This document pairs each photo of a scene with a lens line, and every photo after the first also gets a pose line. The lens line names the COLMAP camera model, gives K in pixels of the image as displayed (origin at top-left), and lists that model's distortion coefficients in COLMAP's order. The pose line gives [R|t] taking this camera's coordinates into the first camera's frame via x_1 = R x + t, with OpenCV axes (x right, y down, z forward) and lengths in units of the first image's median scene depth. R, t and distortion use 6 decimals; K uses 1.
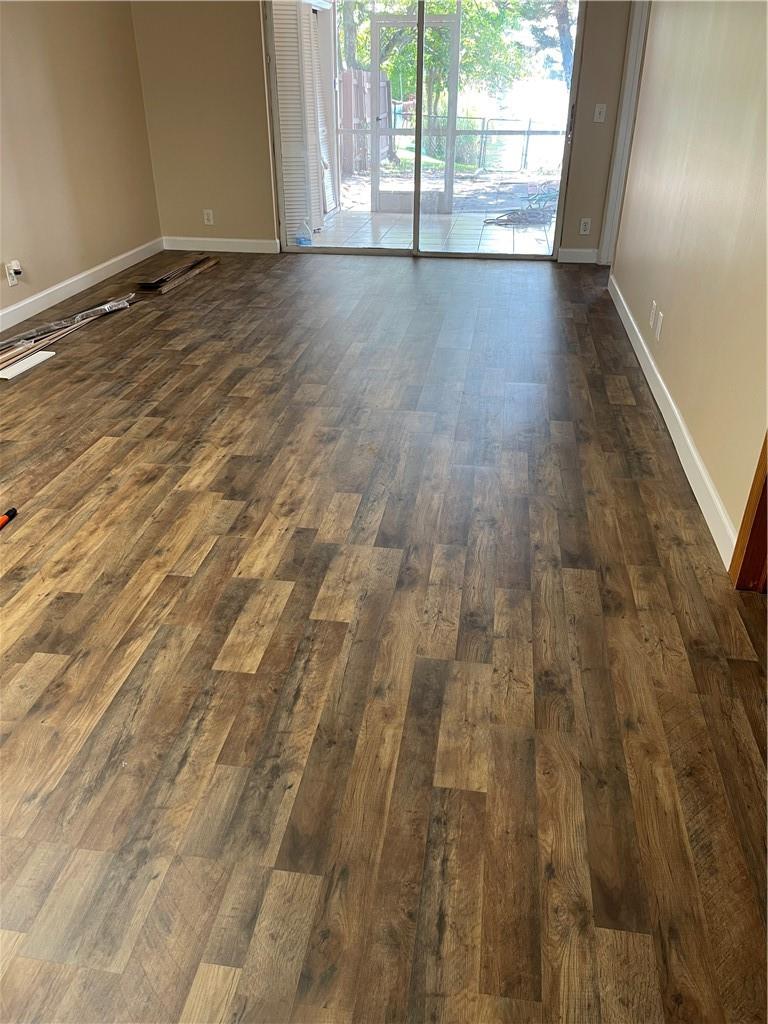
lens RADIAL K [[772.0, 0, 384.0], [0, 772.0, 512.0], [0, 0, 1]] dist [0.050526, -0.099899]
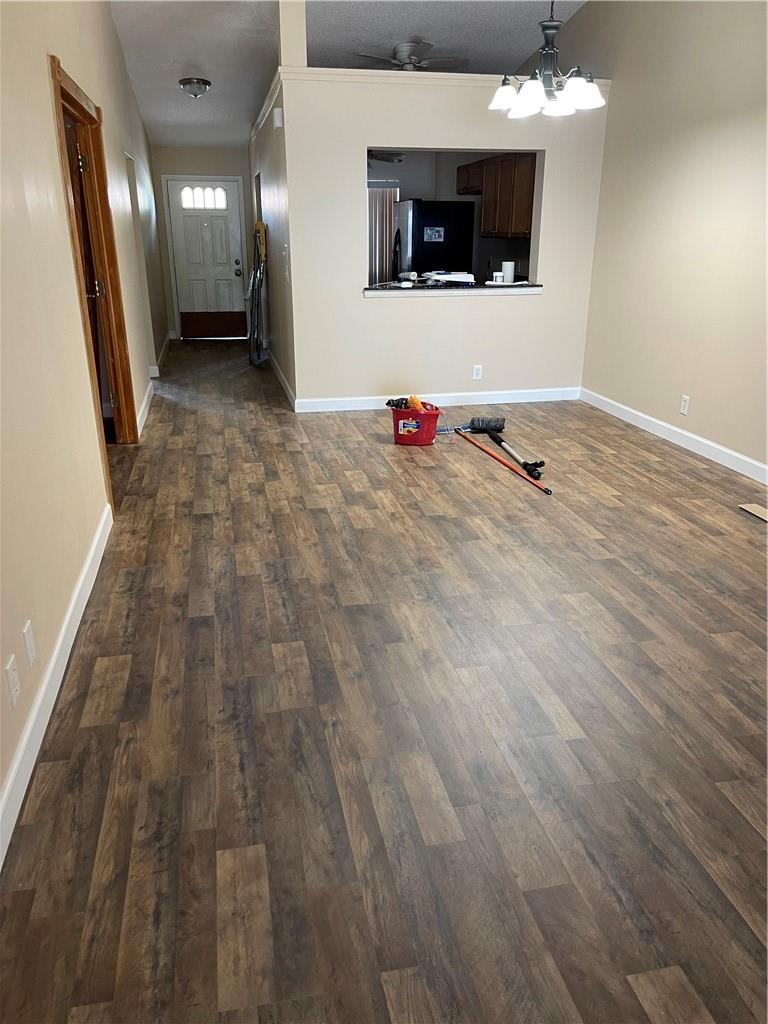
lens RADIAL K [[772.0, 0, 384.0], [0, 772.0, 512.0], [0, 0, 1]] dist [0.050526, -0.099899]
pose [[-0.935384, 0.121420, -0.332135, 0.458971], [-0.173457, 0.660934, 0.730123, -1.283506], [0.308170, 0.740556, -0.597166, 2.208338]]
